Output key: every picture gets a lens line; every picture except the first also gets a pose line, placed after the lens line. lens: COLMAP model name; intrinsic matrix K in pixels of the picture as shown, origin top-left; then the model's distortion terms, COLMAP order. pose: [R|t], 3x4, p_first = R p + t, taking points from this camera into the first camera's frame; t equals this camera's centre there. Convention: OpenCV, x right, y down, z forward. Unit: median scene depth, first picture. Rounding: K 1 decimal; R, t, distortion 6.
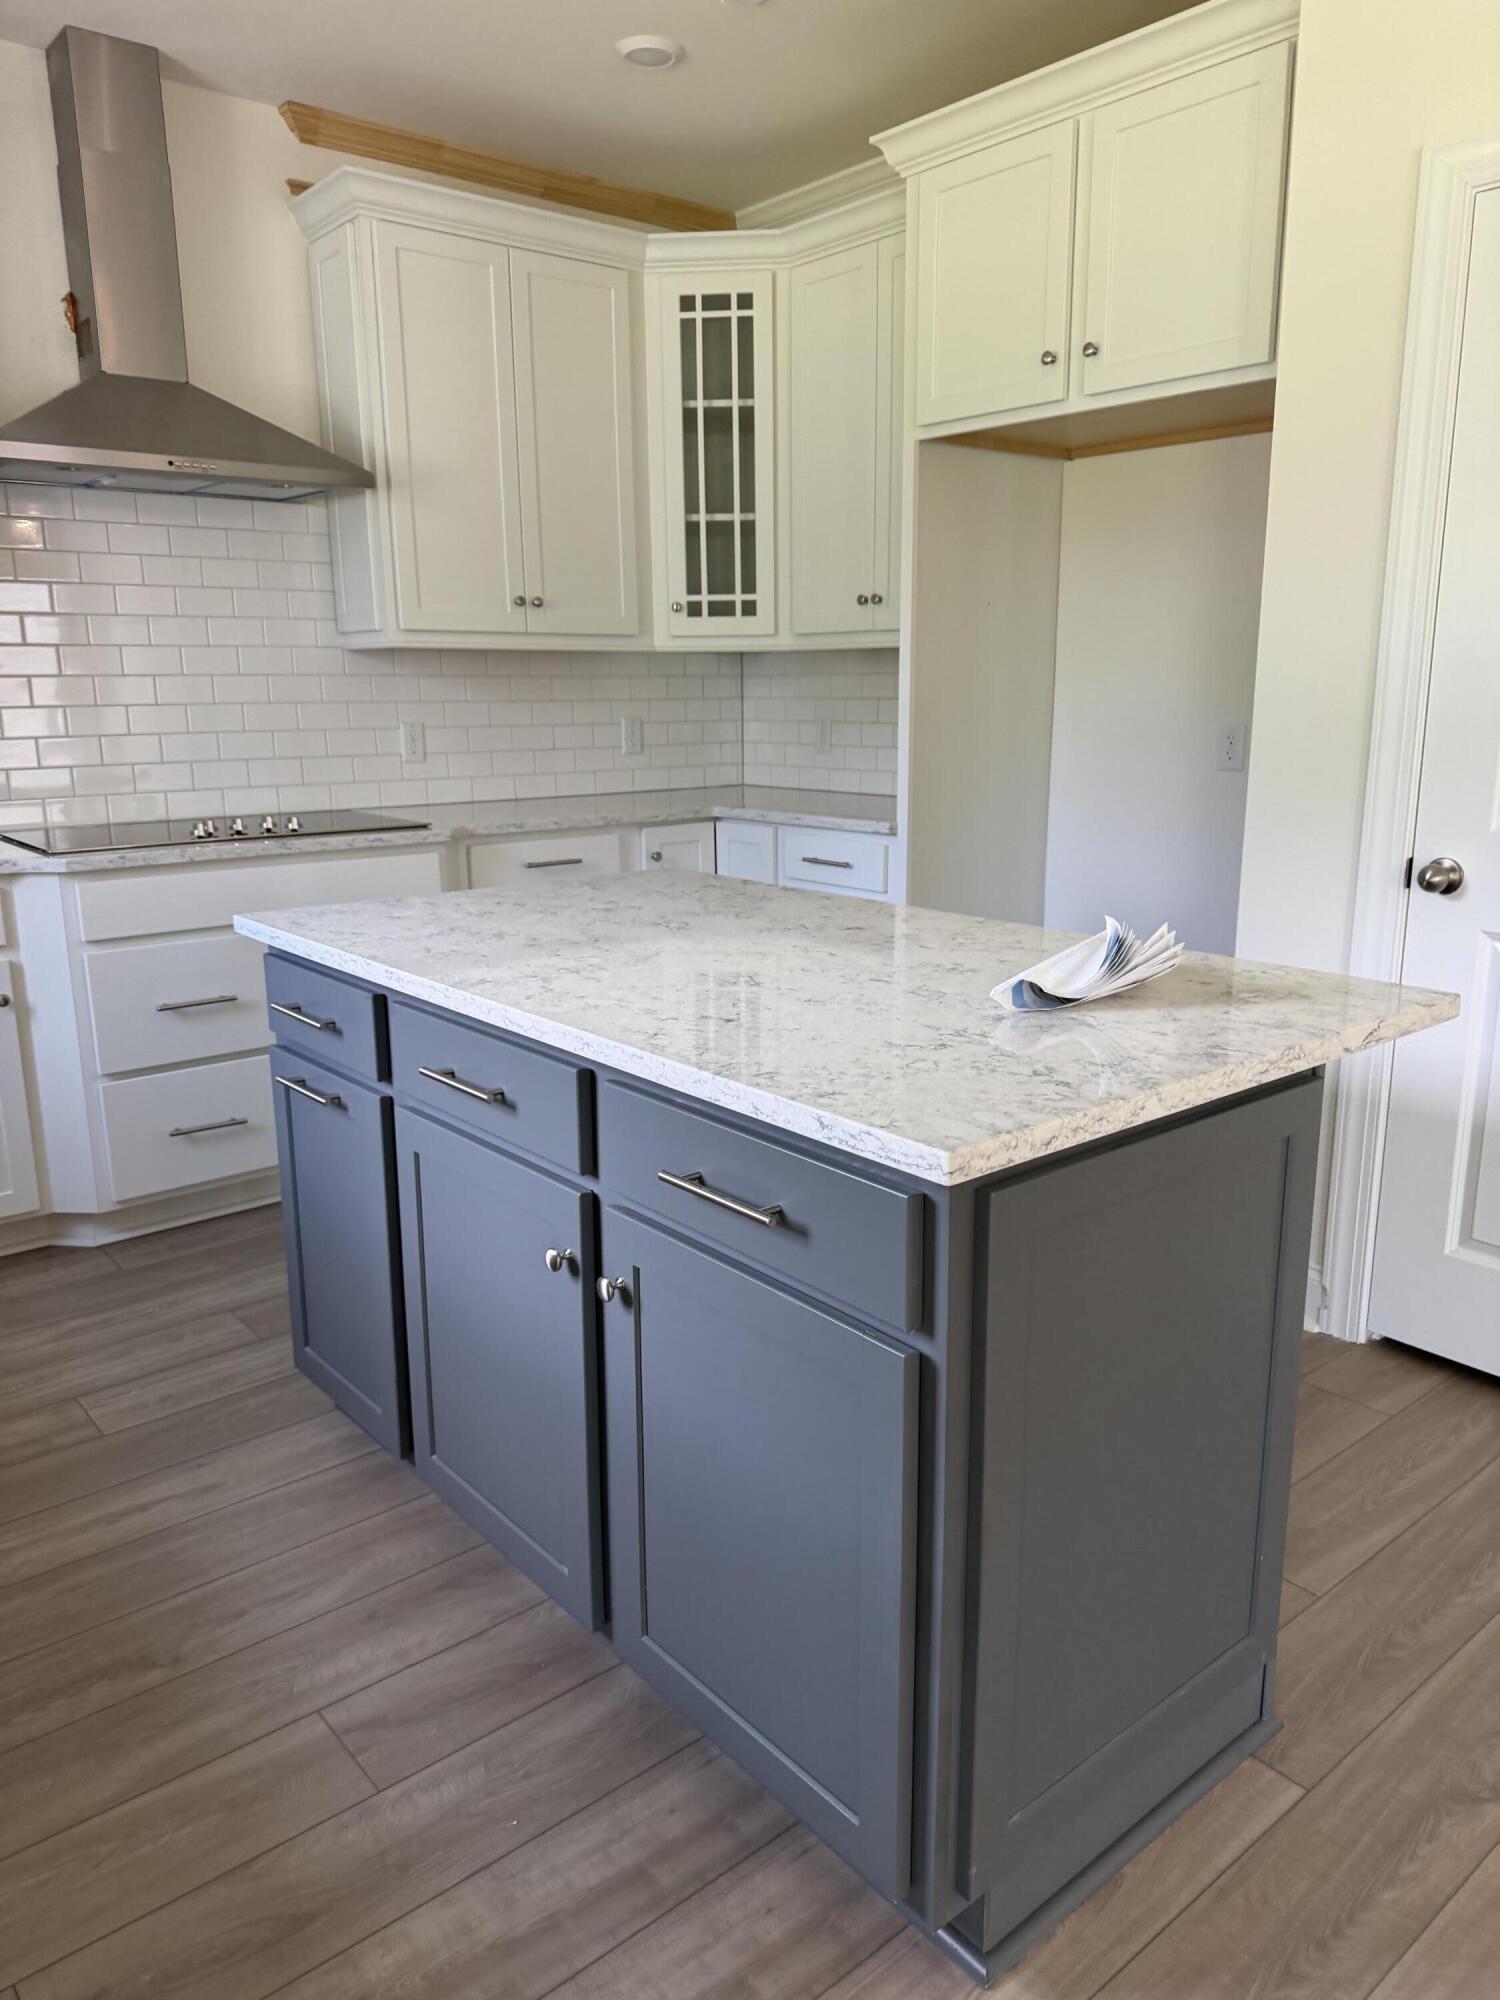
lens RADIAL K [[1380.1, 0, 738.3], [0, 1380.1, 992.3], [0, 0, 1]] dist [0.194472, -0.374641]
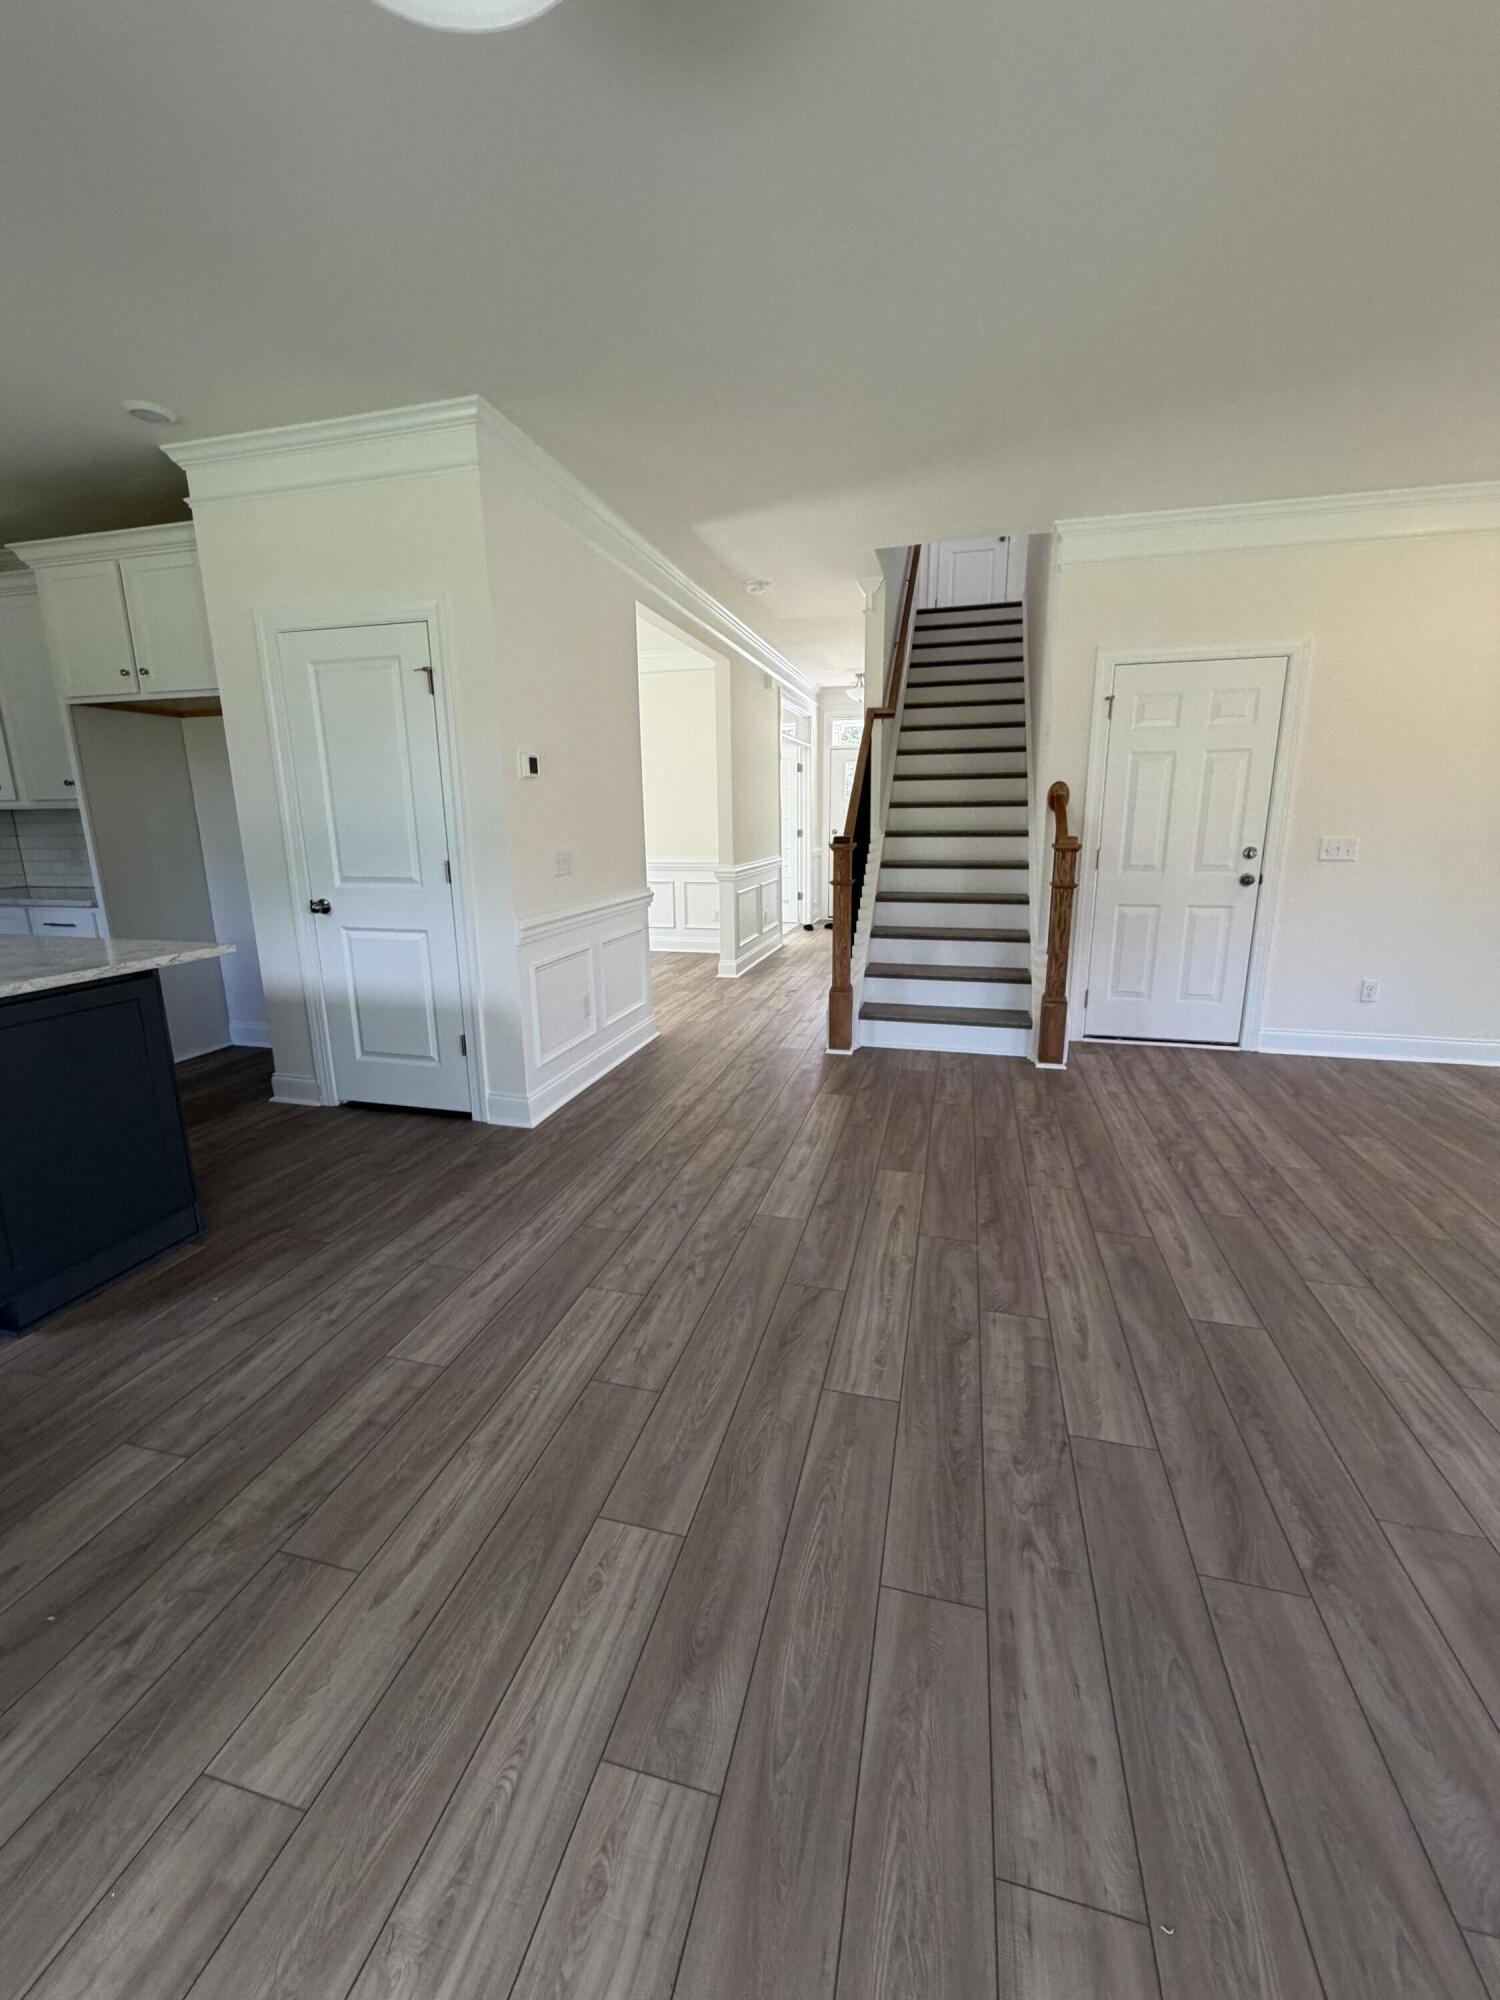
lens RADIAL K [[805.9, 0, 742.9], [0, 805.9, 996.9], [0, 0, 1]] dist [-0.001306, -0.000292]
pose [[0.828856, -0.128369, 0.544536, 0.221016], [0.131093, 0.990786, 0.034027, 0.083242], [-0.543886, 0.043181, 0.838047, -0.380834]]
